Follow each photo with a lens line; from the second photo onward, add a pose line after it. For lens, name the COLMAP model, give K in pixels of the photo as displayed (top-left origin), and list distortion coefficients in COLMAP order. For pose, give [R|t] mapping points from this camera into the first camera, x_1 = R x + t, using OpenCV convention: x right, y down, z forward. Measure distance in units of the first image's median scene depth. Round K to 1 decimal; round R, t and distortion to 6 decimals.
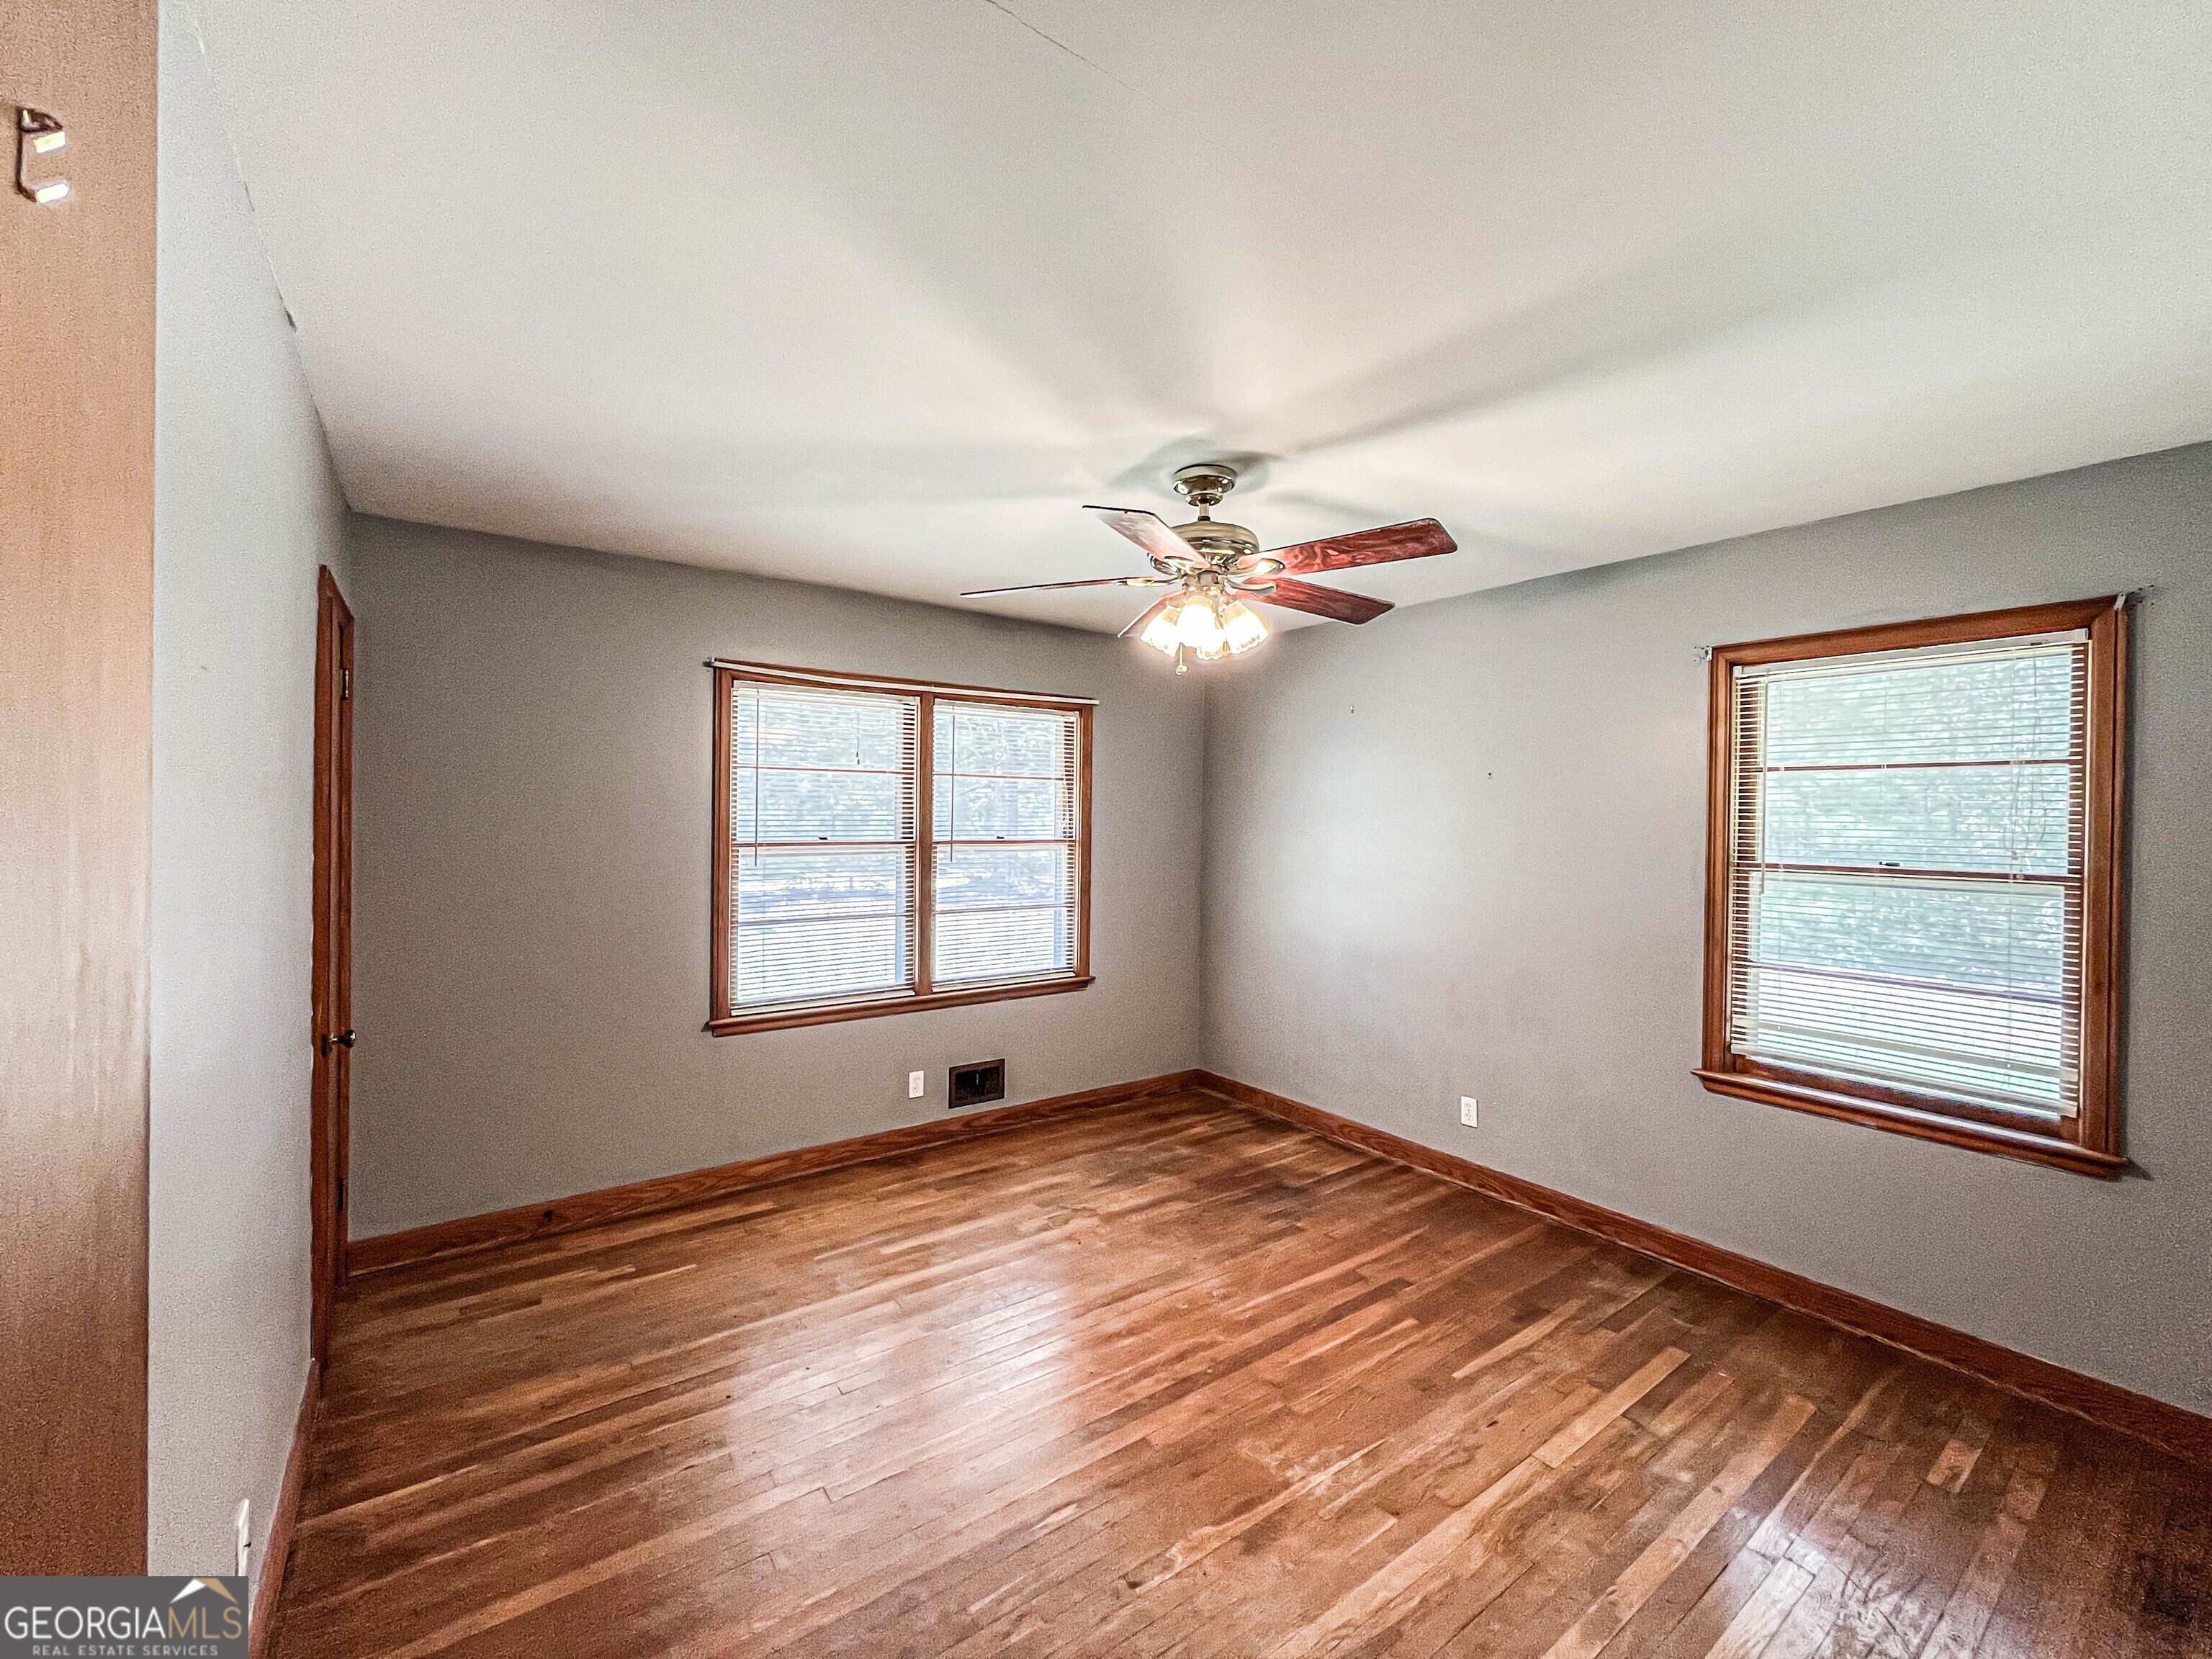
lens RADIAL K [[925.1, 0, 1101.6], [0, 925.1, 822.6], [0, 0, 1]] dist [-0.005952, 0.000445]
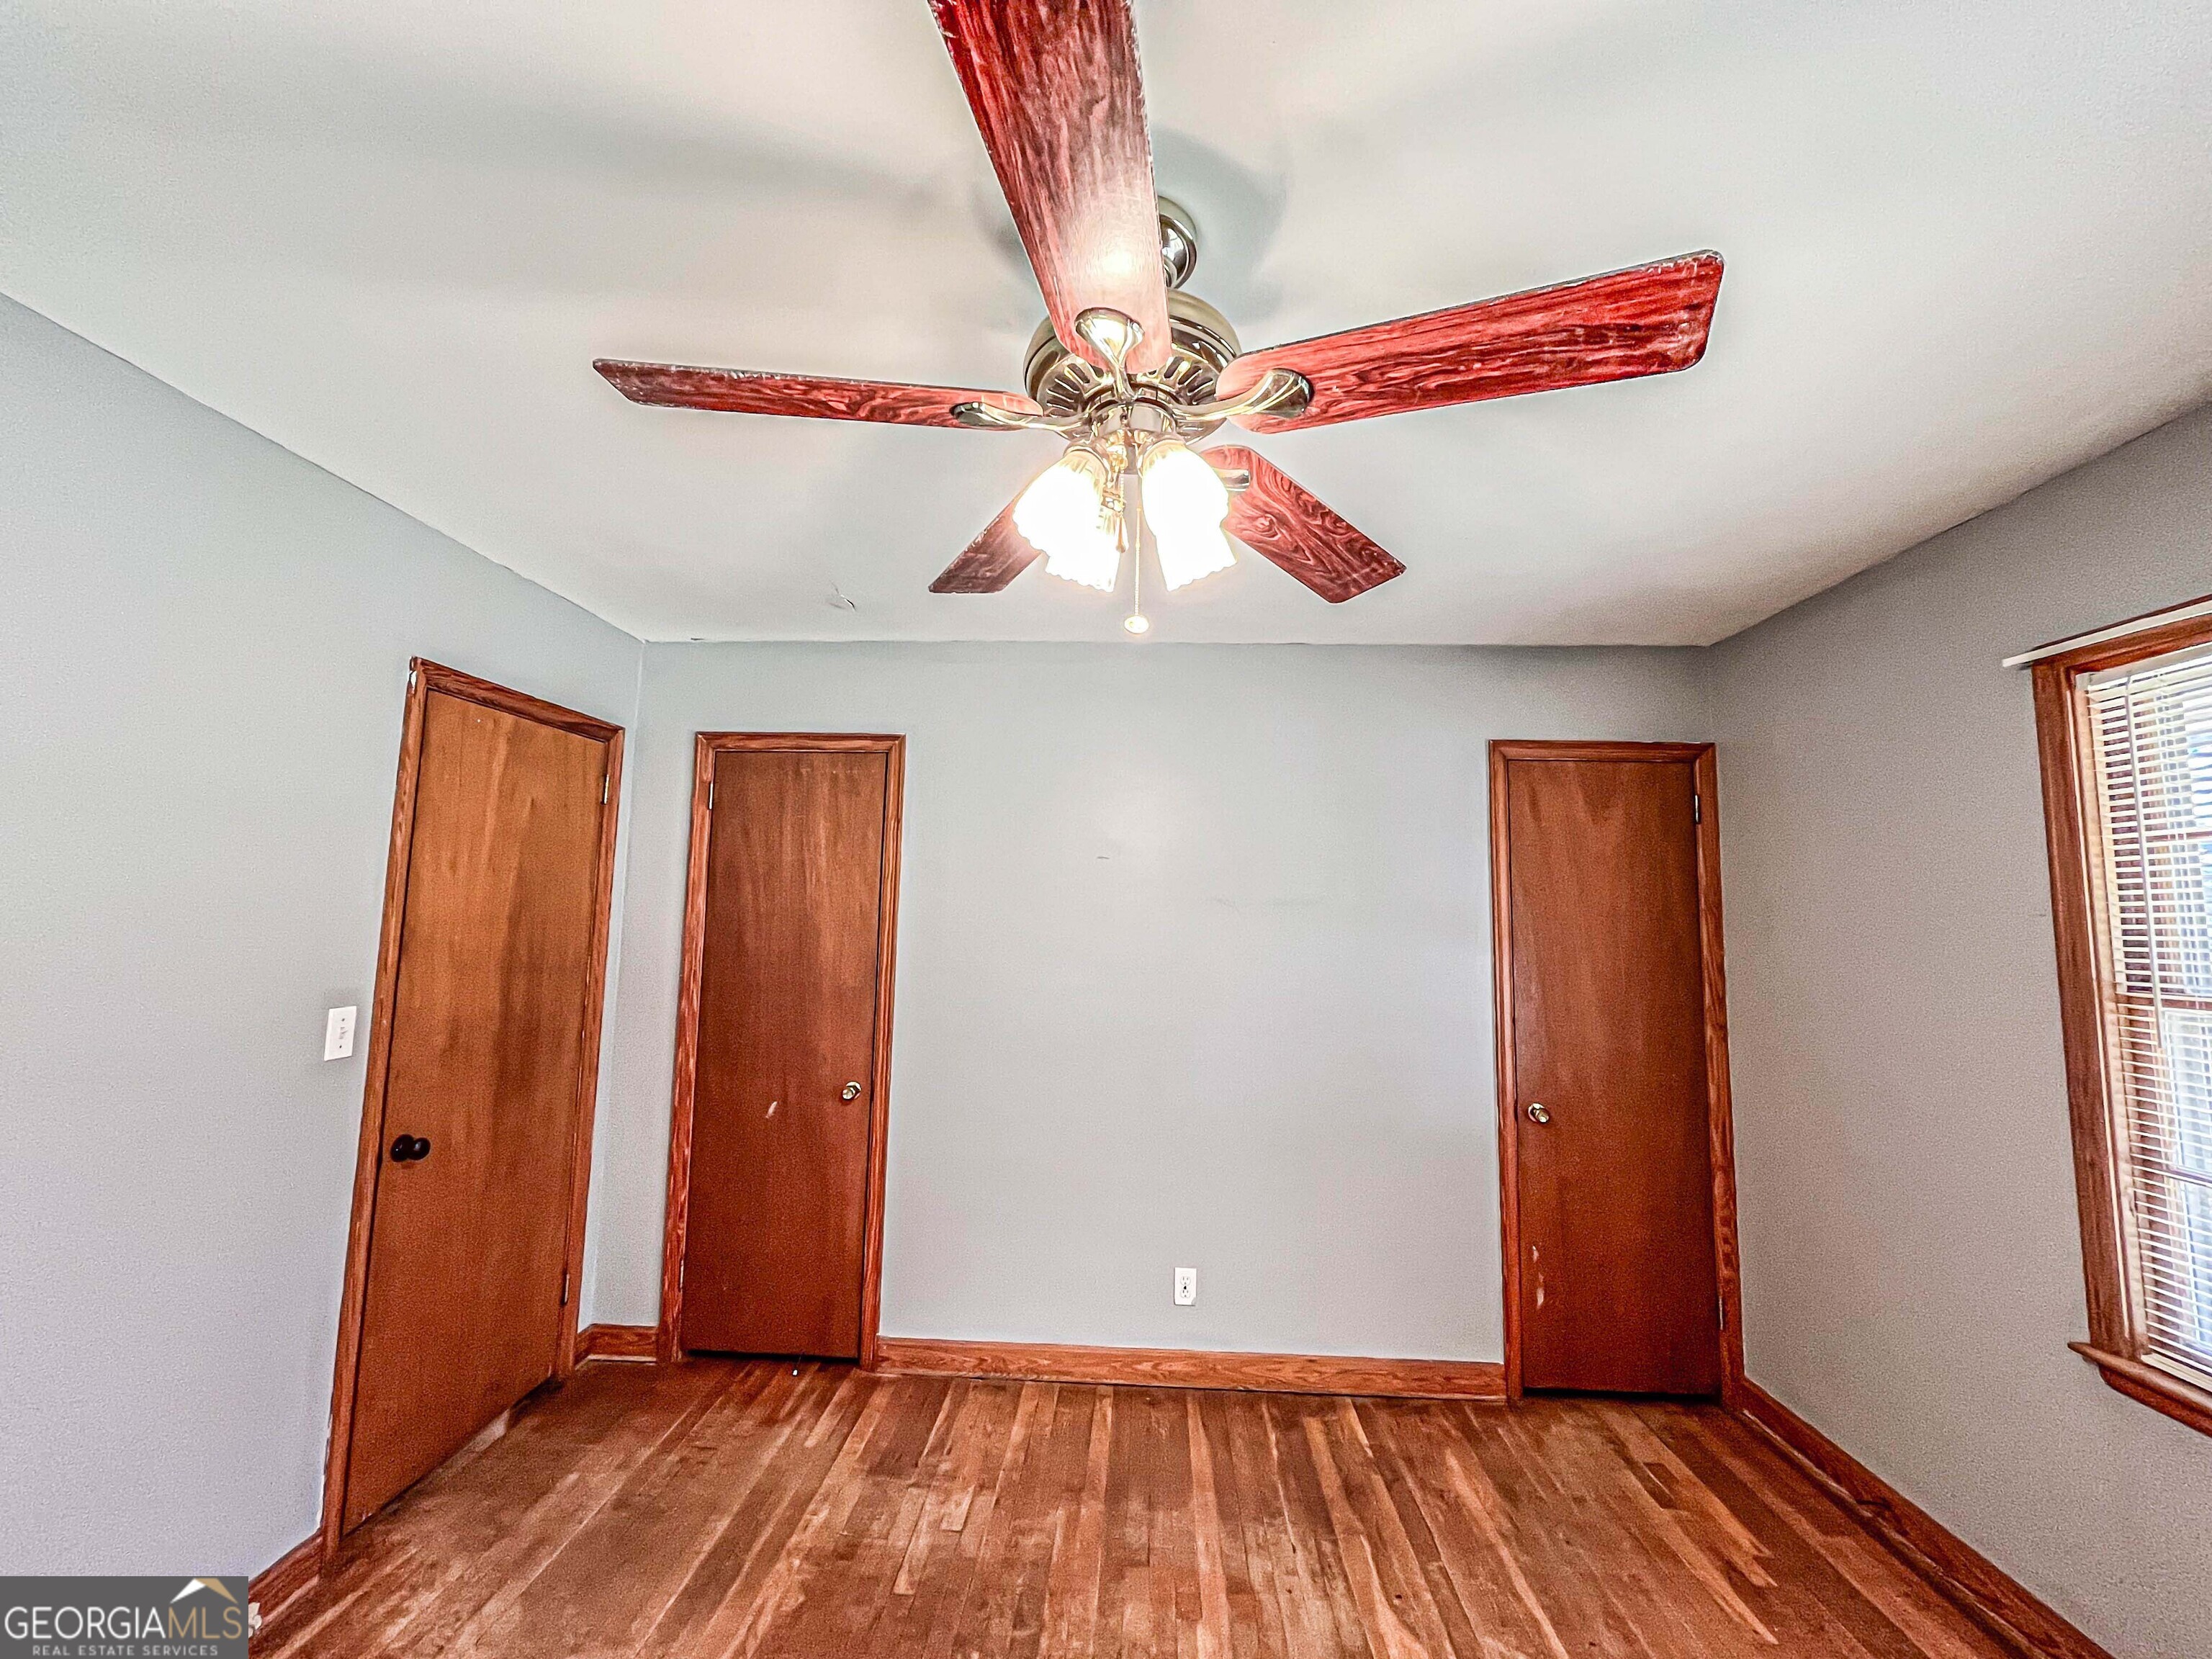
lens RADIAL K [[925.1, 0, 1101.6], [0, 925.1, 822.6], [0, 0, 1]] dist [-0.005952, 0.000445]
pose [[-0.647040, -0.094257, -0.756608, 0.487652], [-0.031897, 0.994807, -0.096653, -0.009756], [0.761789, -0.038405, -0.646686, 1.344444]]
